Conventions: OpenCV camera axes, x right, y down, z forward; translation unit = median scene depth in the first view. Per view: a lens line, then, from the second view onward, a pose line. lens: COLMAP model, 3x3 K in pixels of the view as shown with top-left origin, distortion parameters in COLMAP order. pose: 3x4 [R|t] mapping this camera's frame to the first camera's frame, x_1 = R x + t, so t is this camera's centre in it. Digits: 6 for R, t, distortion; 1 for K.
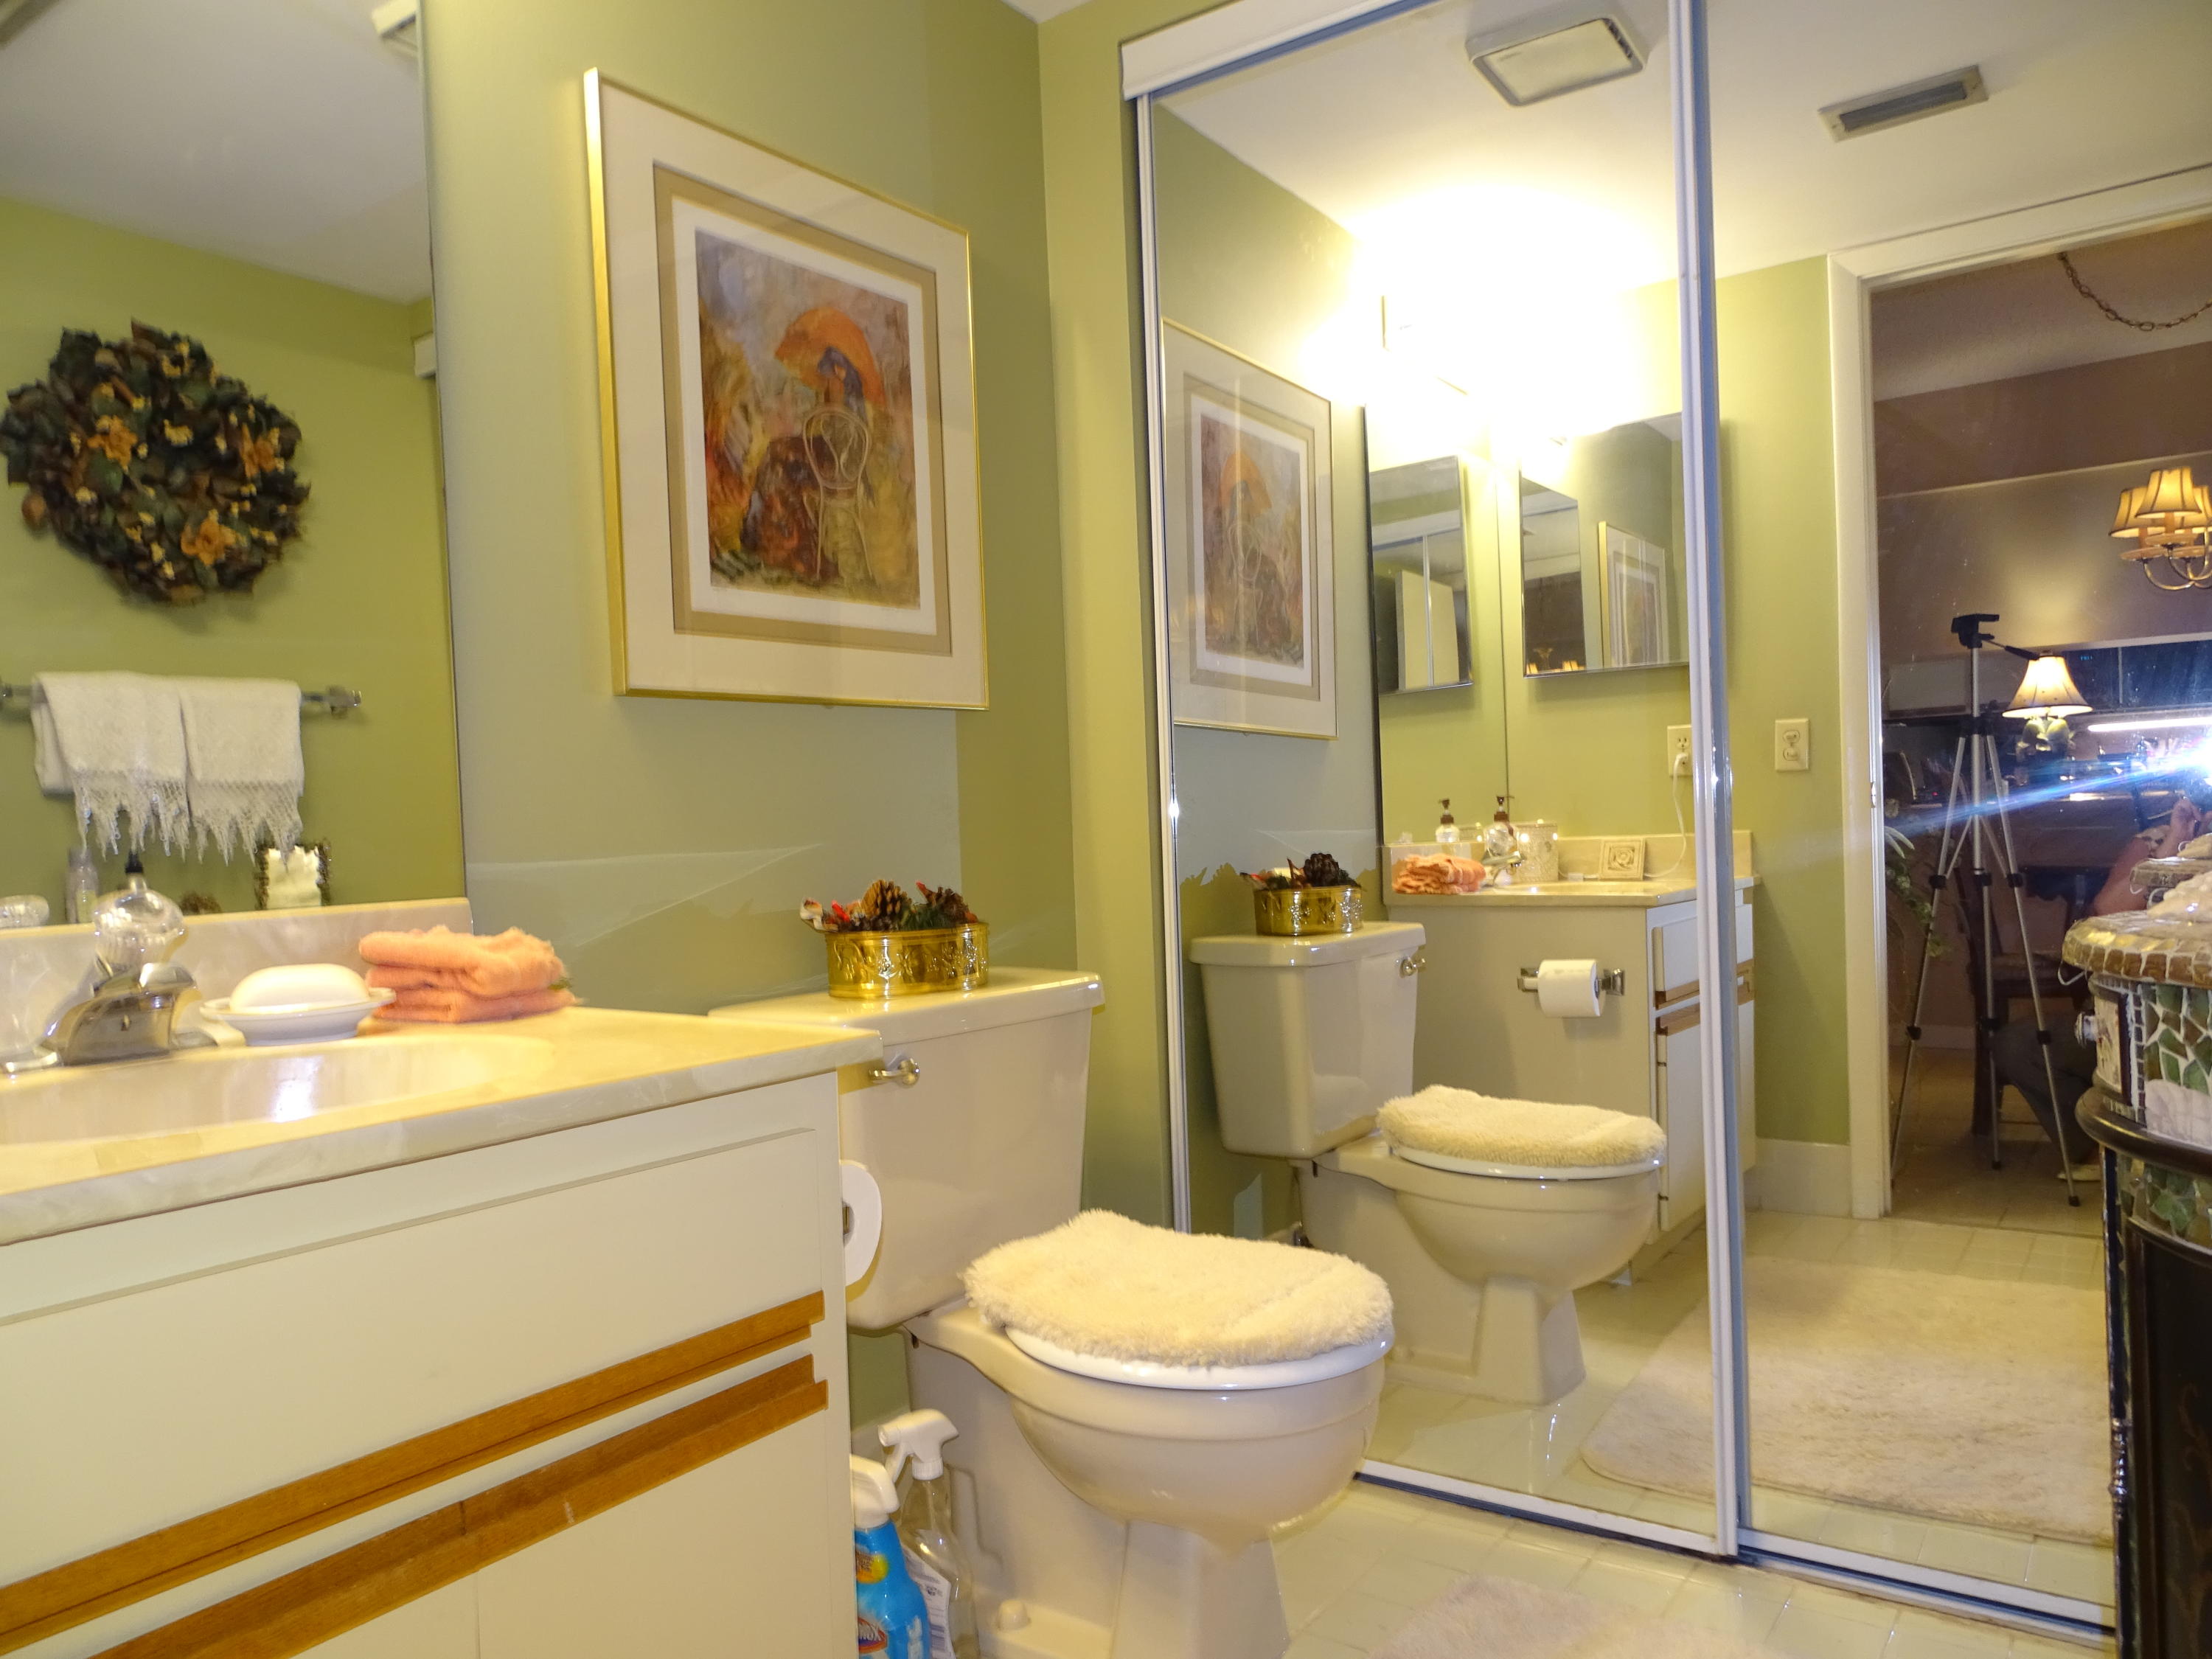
lens RADIAL K [[1571.9, 0, 1099.7], [0, 1571.9, 843.9], [0, 0, 1]] dist [-0.000453, 0.006996]
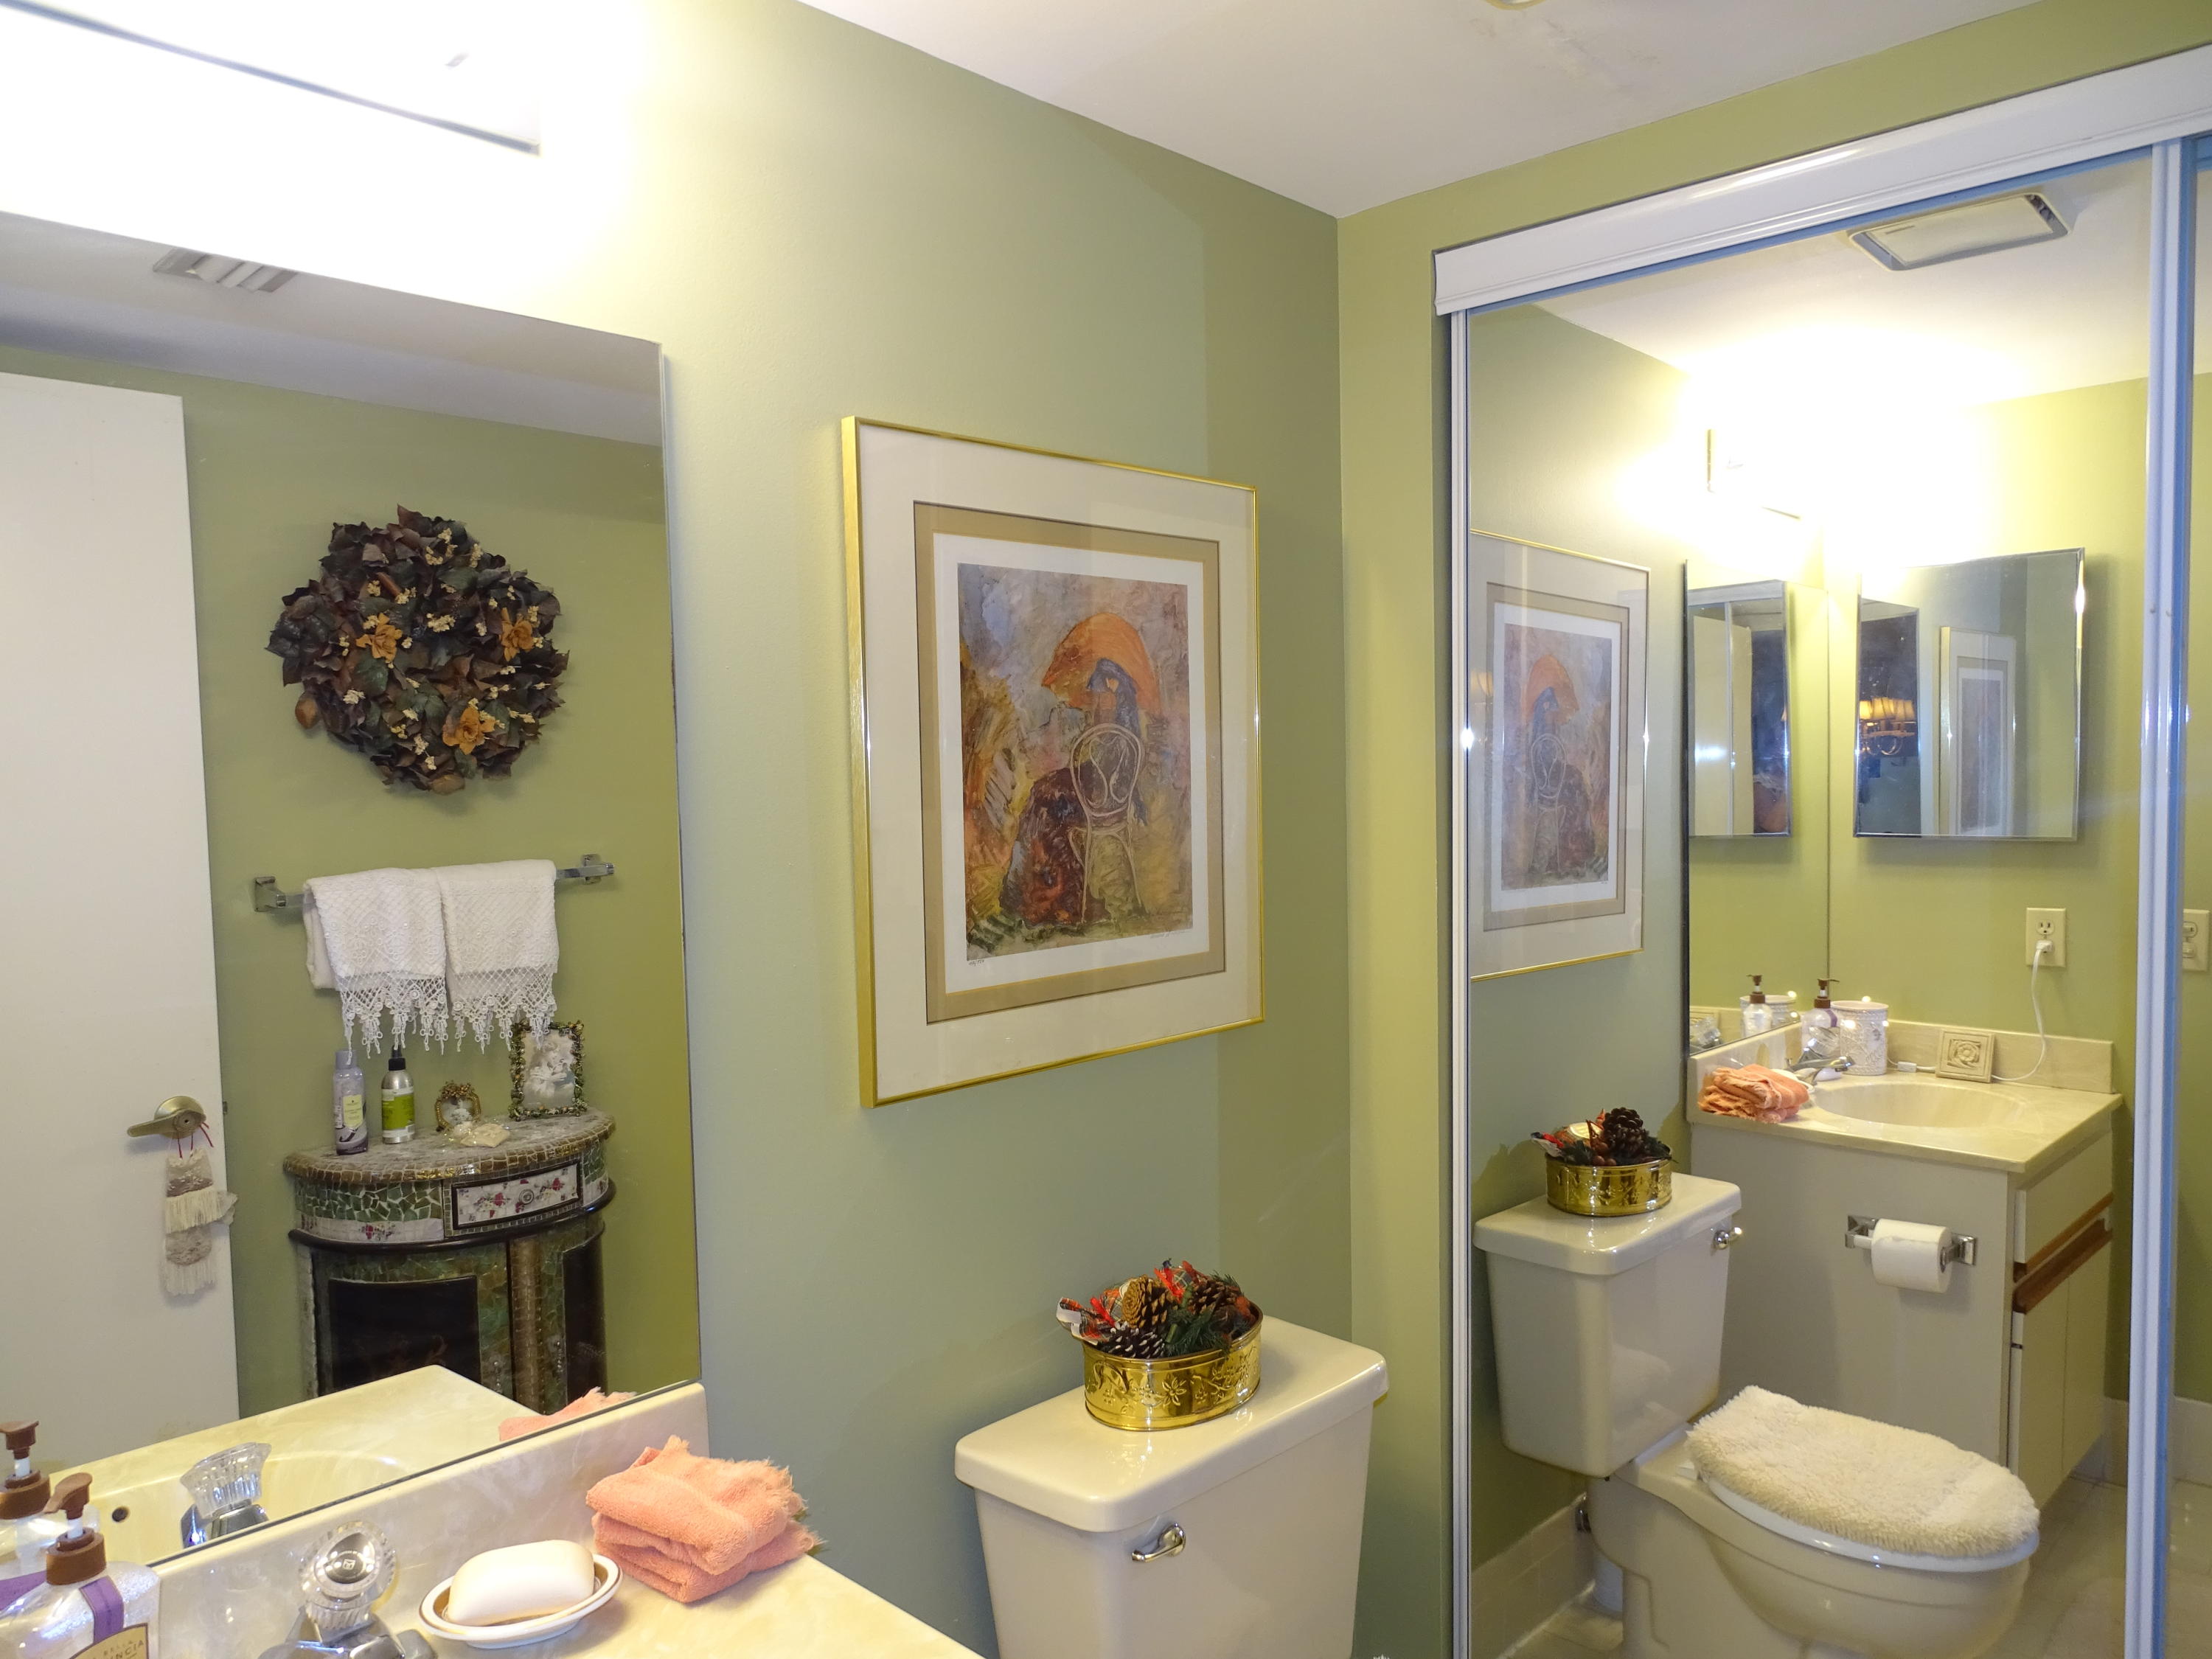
lens RADIAL K [[1571.9, 0, 1102.1], [0, 1571.9, 828.1], [0, 0, 1]] dist [-0.000453, 0.006996]
pose [[0.988899, 0.029012, -0.145733, -0.028481], [-0.022956, 0.998808, 0.043069, -0.193363], [0.146809, -0.039245, 0.988386, 0.083758]]
